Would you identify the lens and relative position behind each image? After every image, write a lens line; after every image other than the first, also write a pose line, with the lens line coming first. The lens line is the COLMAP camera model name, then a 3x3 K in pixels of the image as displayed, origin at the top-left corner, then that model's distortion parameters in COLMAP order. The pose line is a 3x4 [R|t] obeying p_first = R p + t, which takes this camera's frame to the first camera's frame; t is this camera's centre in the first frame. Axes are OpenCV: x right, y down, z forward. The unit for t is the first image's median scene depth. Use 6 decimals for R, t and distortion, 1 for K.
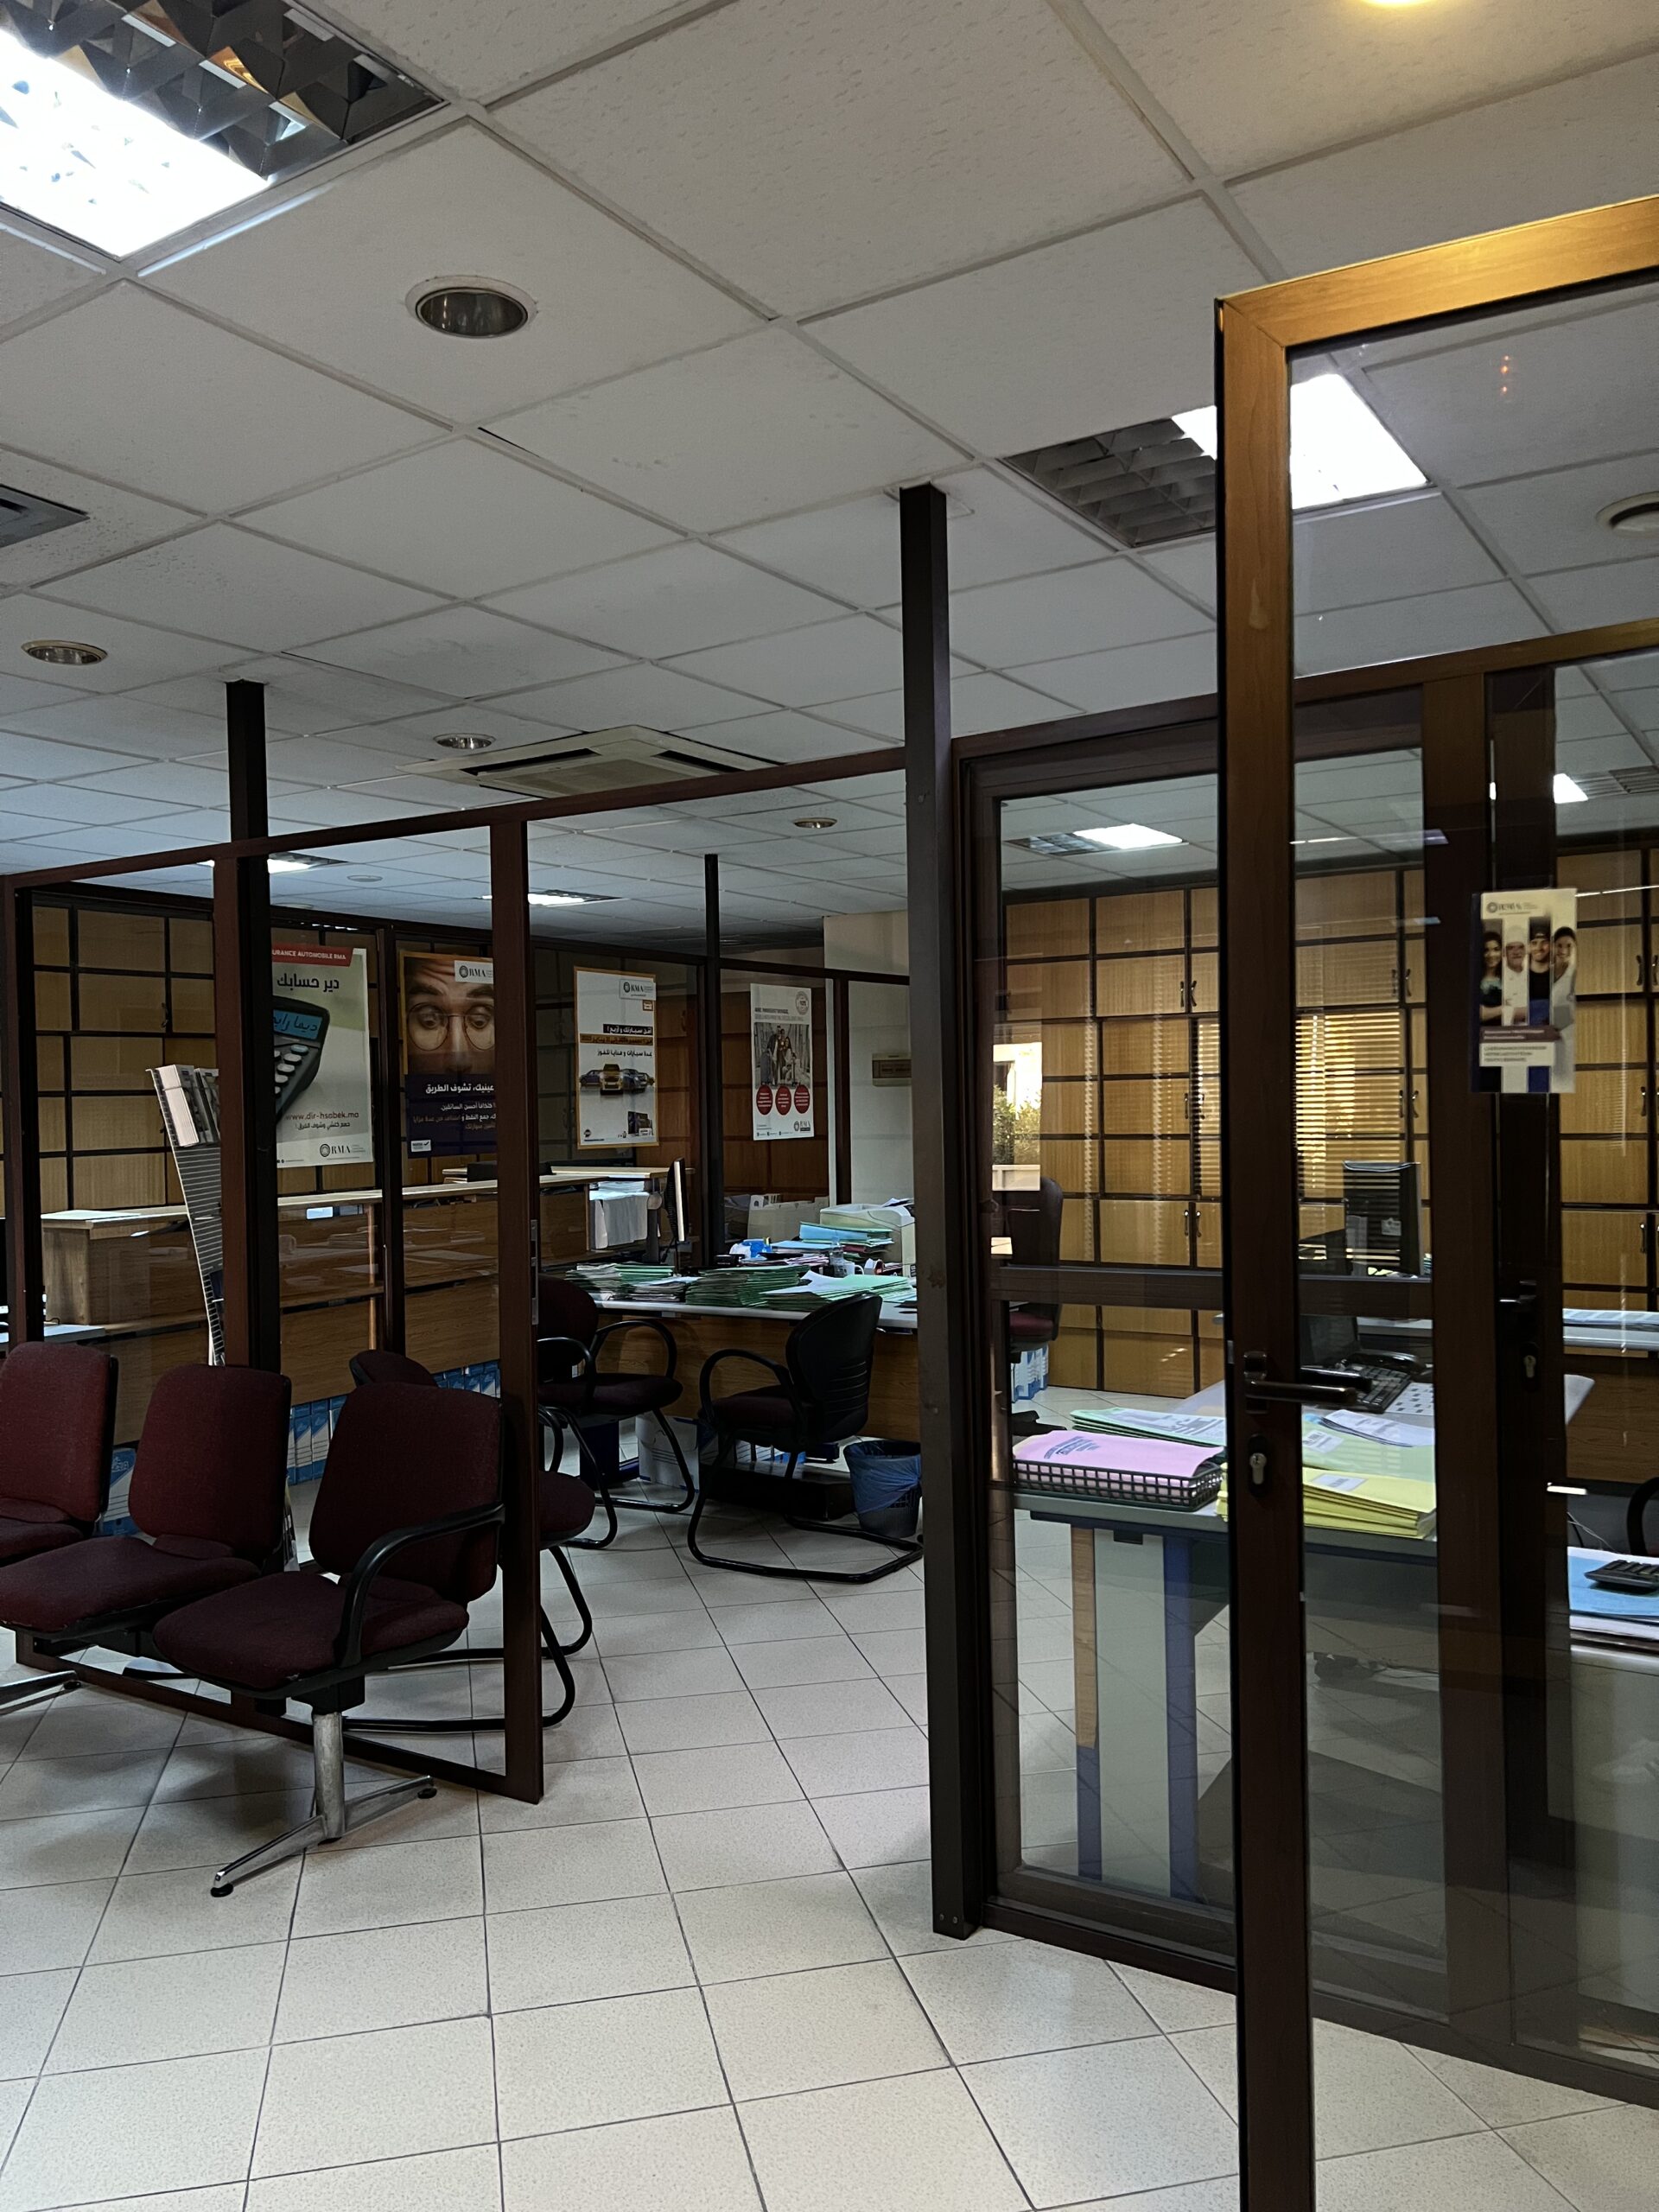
lens RADIAL K [[1673.2, 0, 814.9], [0, 1673.2, 1124.4], [0, 0, 1]] dist [0.055084, -0.055553]
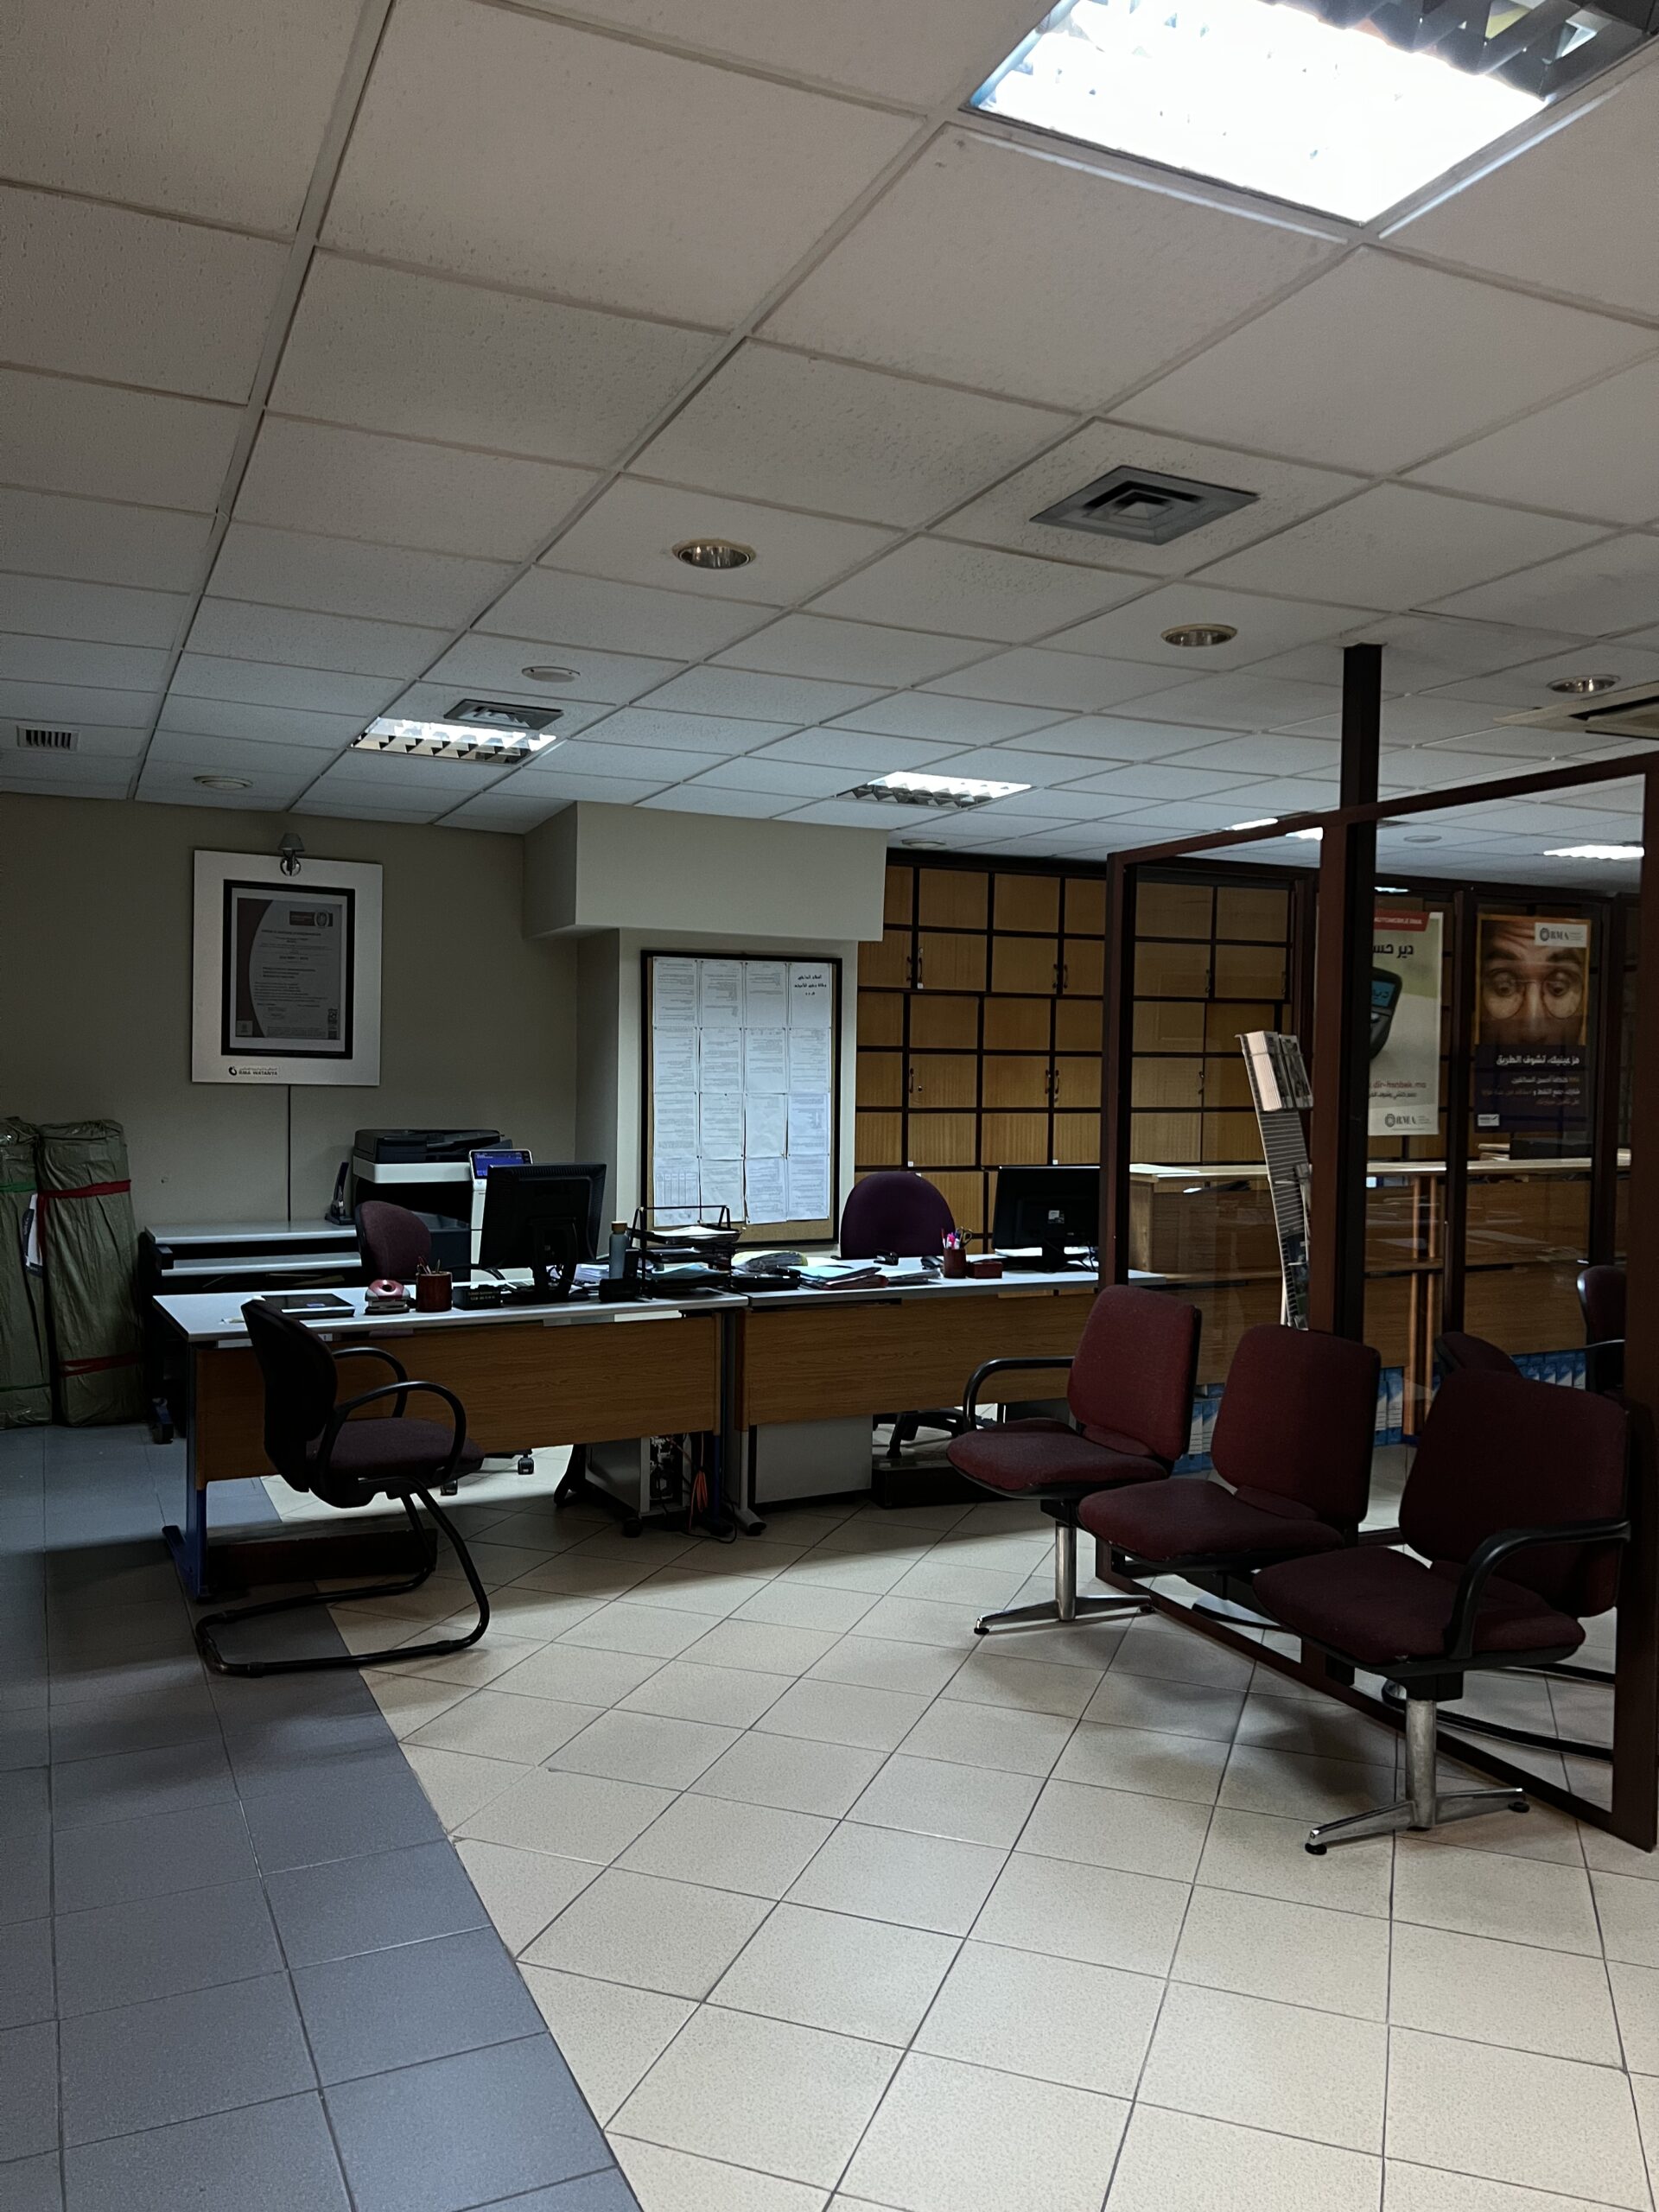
lens RADIAL K [[1673.2, 0, 814.9], [0, 1673.2, 1124.4], [0, 0, 1]] dist [0.055084, -0.055553]
pose [[0.842420, 0.049795, -0.536516, -0.063830], [-0.038356, 0.998736, 0.032469, -0.001399], [0.537455, -0.006774, 0.843265, -0.008833]]
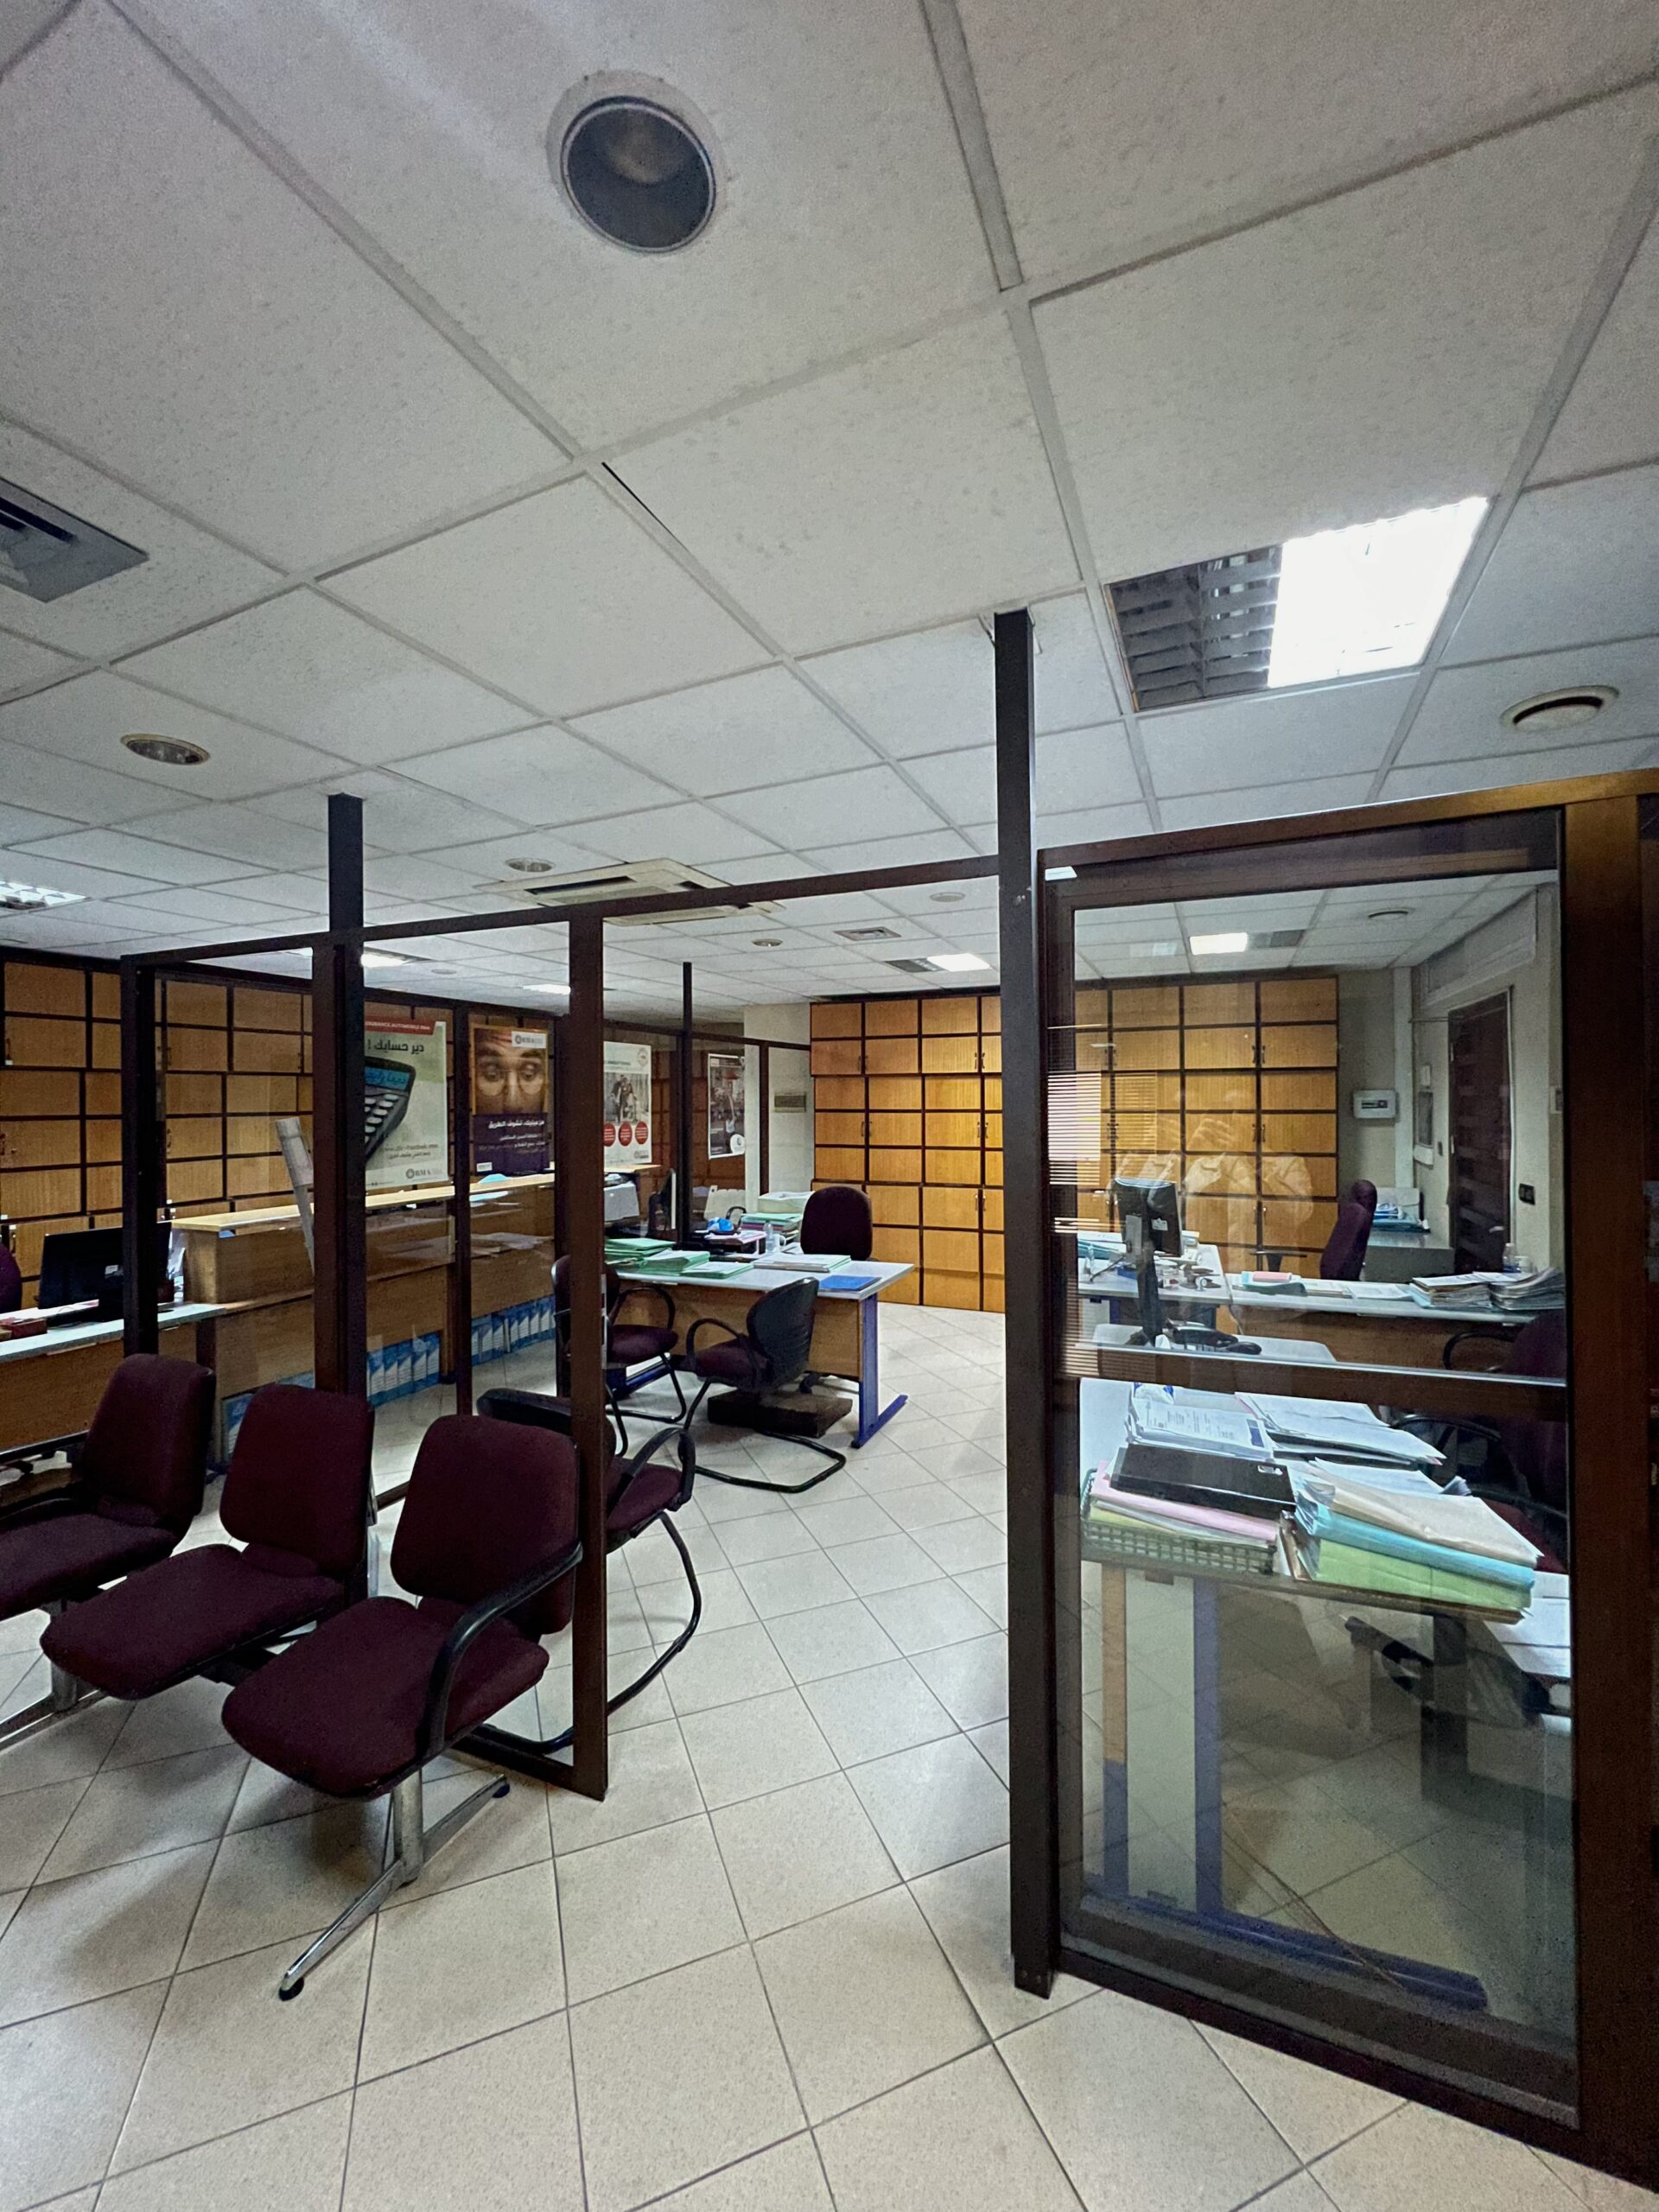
lens RADIAL K [[894.3, 0, 839.0], [0, 894.3, 1103.6], [0, 0, 1]] dist [0.000548, -0.000065]
pose [[0.986958, 0.012187, 0.160518, -0.097086], [-0.009762, 0.999826, -0.015886, -0.042605], [-0.160683, 0.014112, 0.986905, 0.337532]]
